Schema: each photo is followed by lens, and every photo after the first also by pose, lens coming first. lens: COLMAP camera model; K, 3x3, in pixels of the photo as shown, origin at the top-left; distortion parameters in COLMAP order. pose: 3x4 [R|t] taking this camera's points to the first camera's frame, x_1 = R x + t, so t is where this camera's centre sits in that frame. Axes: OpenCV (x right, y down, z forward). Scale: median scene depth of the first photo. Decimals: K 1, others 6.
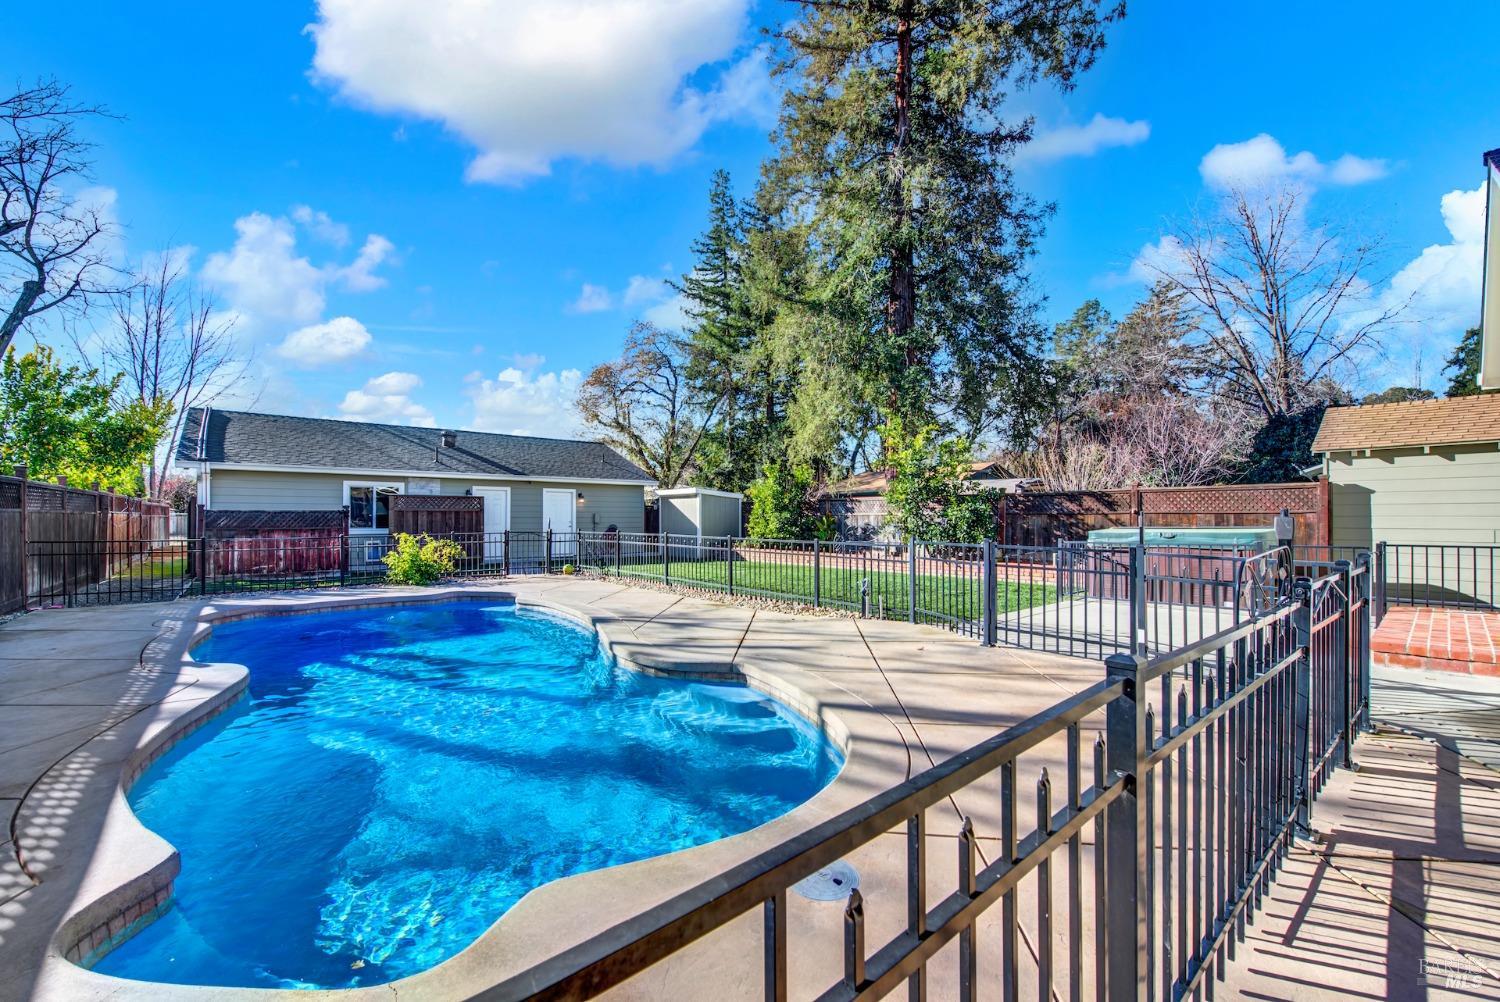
lens RADIAL K [[599.1, 0, 749.4], [0, 599.1, 510.4], [0, 0, 1]] dist [0.003124, -0.000302]
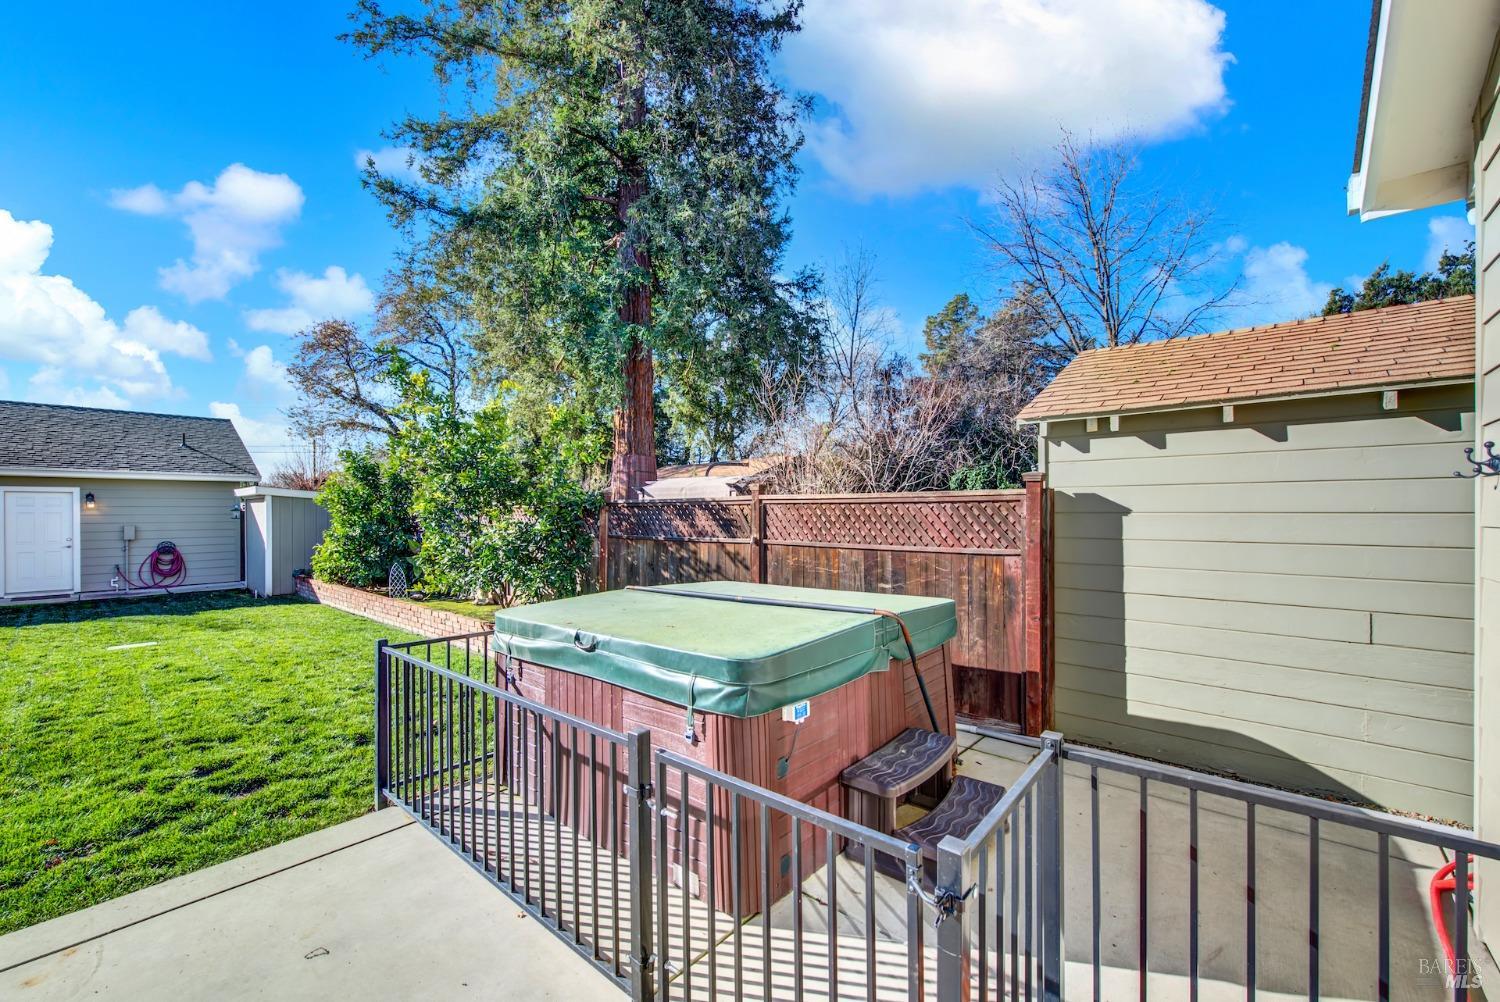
lens RADIAL K [[599.1, 0, 746.9], [0, 599.1, 512.2], [0, 0, 1]] dist [0.003124, -0.000302]
pose [[0.989539, -0.003366, 0.144226, 0.385173], [0.001495, 0.999913, 0.013078, -0.020245], [-0.144258, -0.012726, 0.989458, 0.332246]]
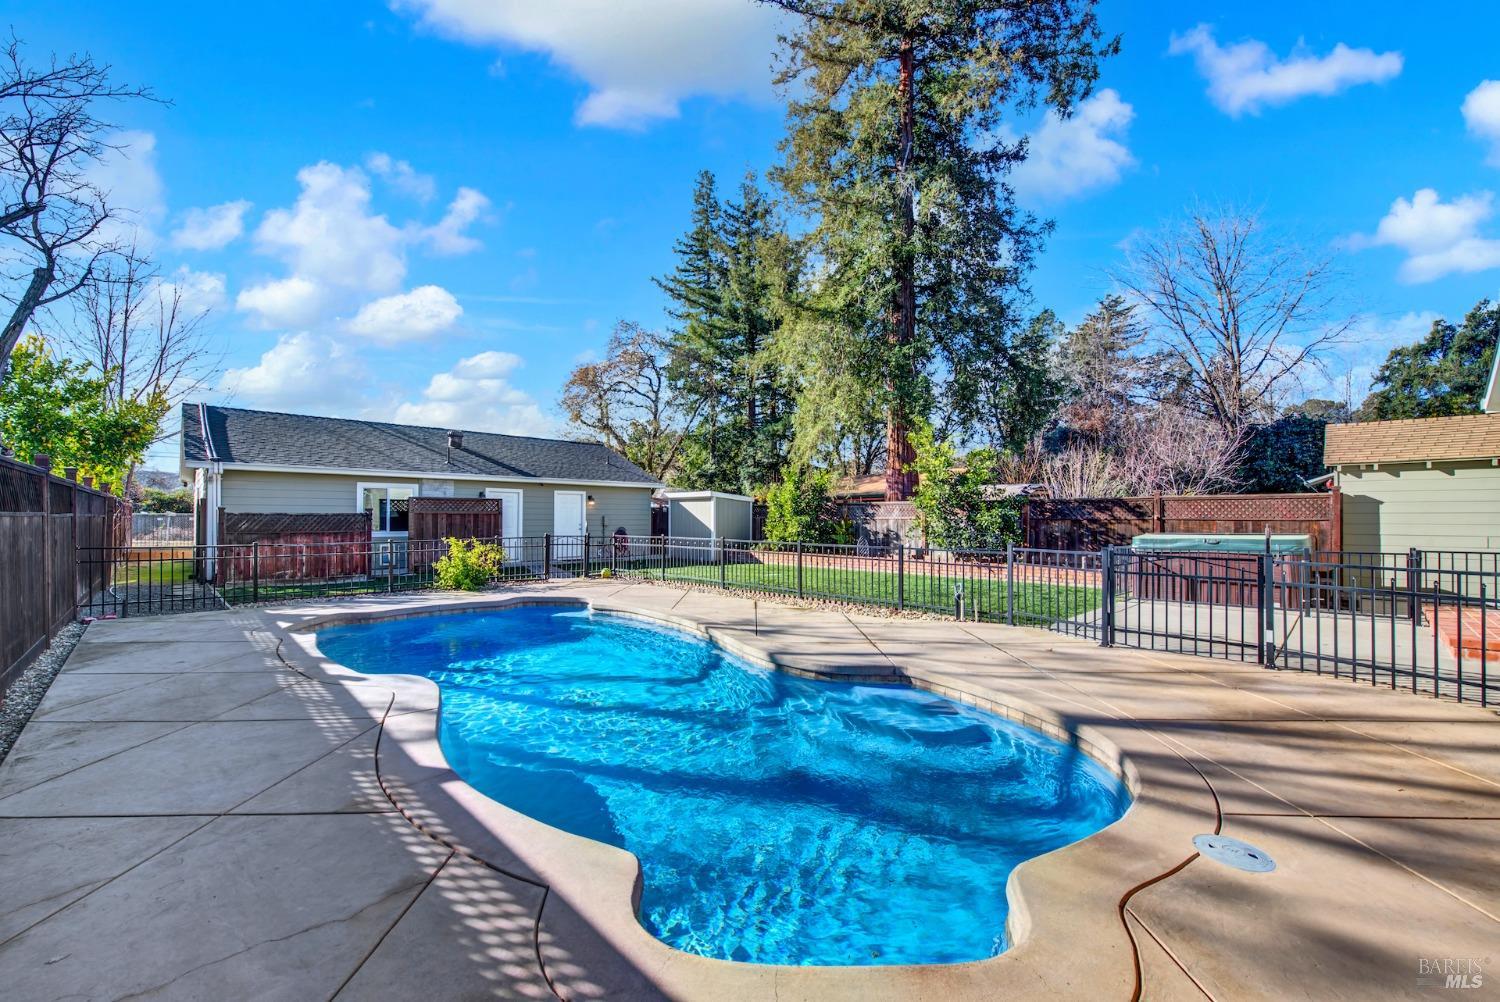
lens RADIAL K [[599.1, 0, 750.0], [0, 599.1, 510.8], [0, 0, 1]] dist [0.003124, -0.000302]
pose [[0.997178, 0.003838, 0.074975, -0.114222], [-0.003882, 0.999992, 0.000443, -0.005933], [-0.074973, -0.000733, 0.997185, -0.011372]]
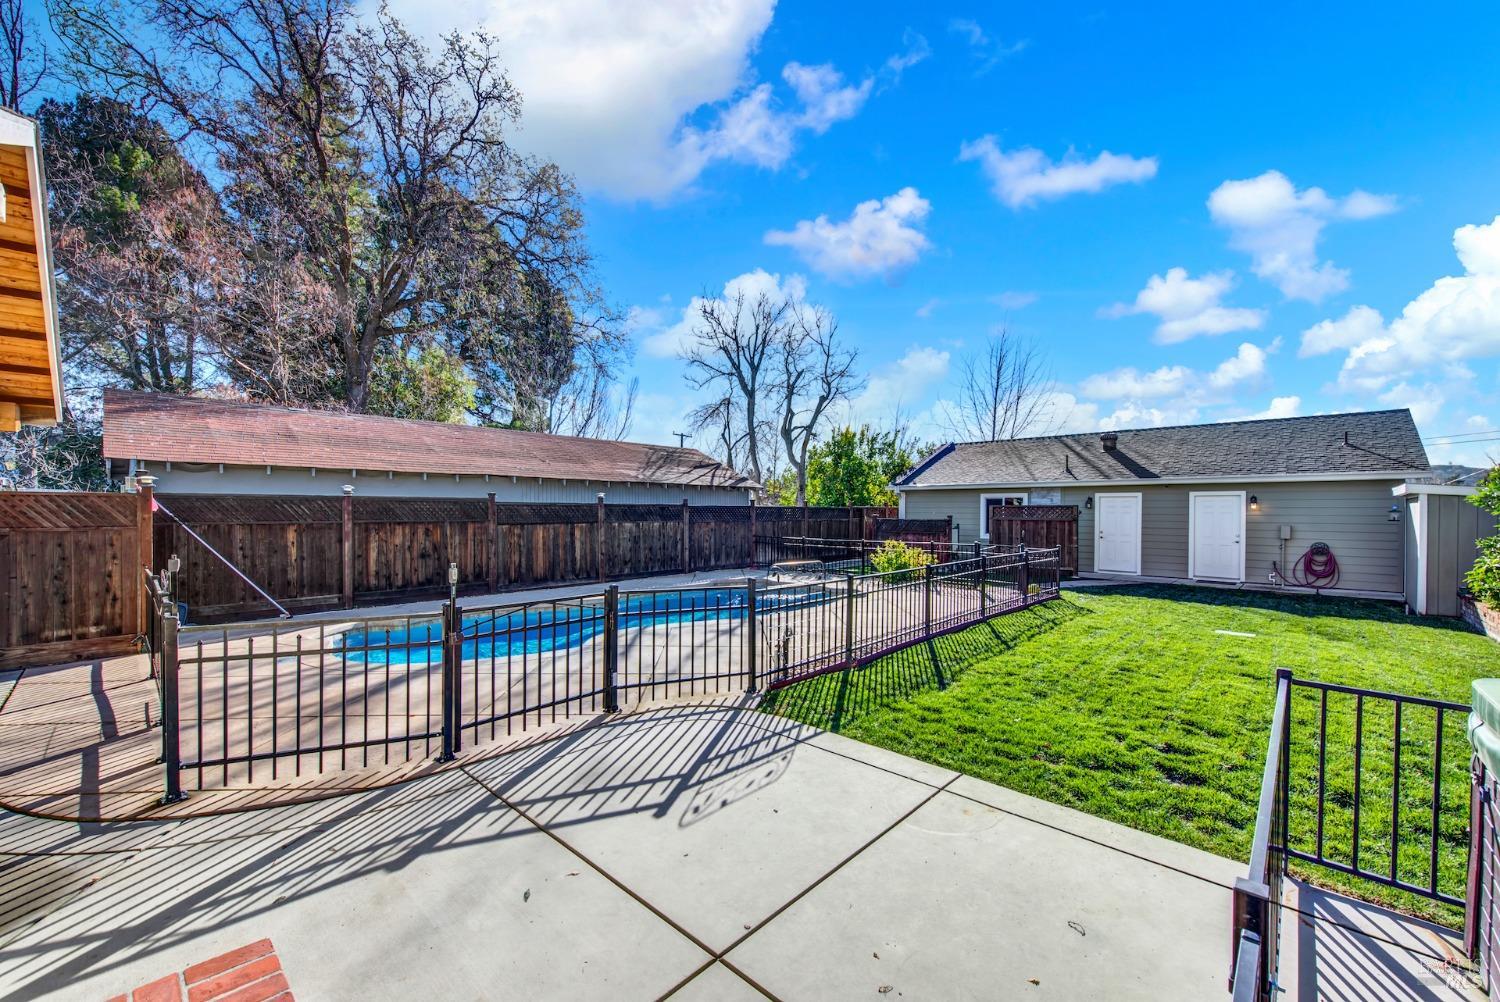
lens RADIAL K [[599.1, 0, 748.3], [0, 599.1, 513.3], [0, 0, 1]] dist [0.003124, -0.000302]
pose [[0.111424, 0.005131, -0.993760, 0.448654], [0.005863, 0.999966, 0.005820, -0.019879], [0.993756, -0.006475, 0.111390, 0.391048]]
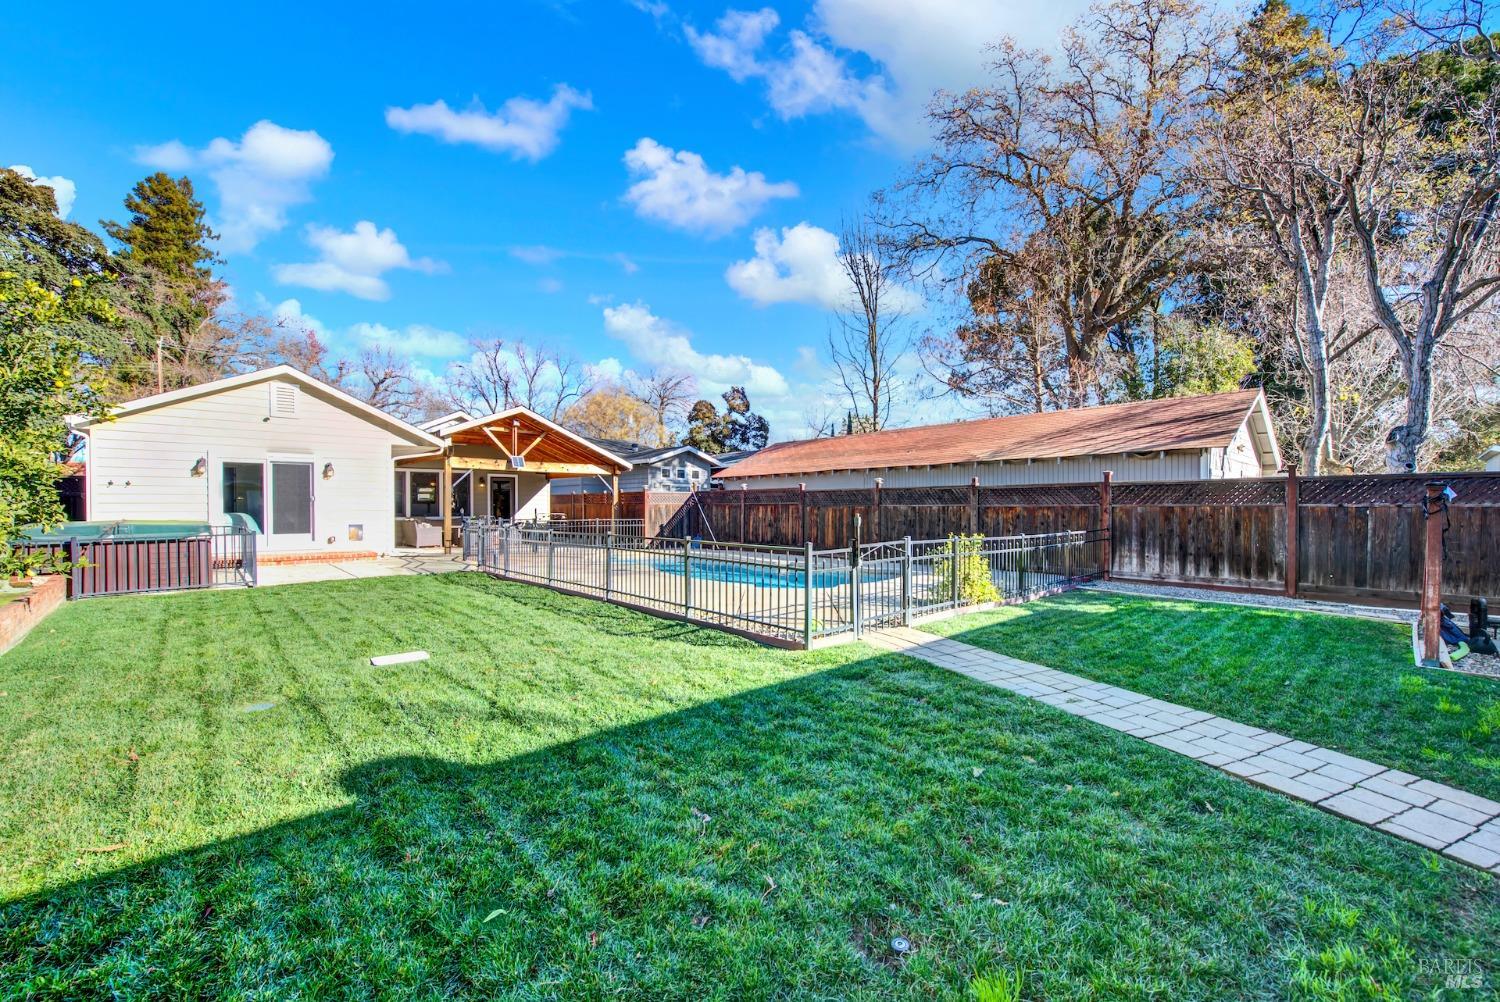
lens RADIAL K [[599.1, 0, 747.7], [0, 599.1, 510.1], [0, 0, 1]] dist [0.003124, -0.000302]
pose [[-0.999468, -0.000630, -0.032602, -0.196534], [-0.000423, 0.999980, -0.006373, 0.009778], [0.032605, -0.006356, -0.999448, 1.197793]]
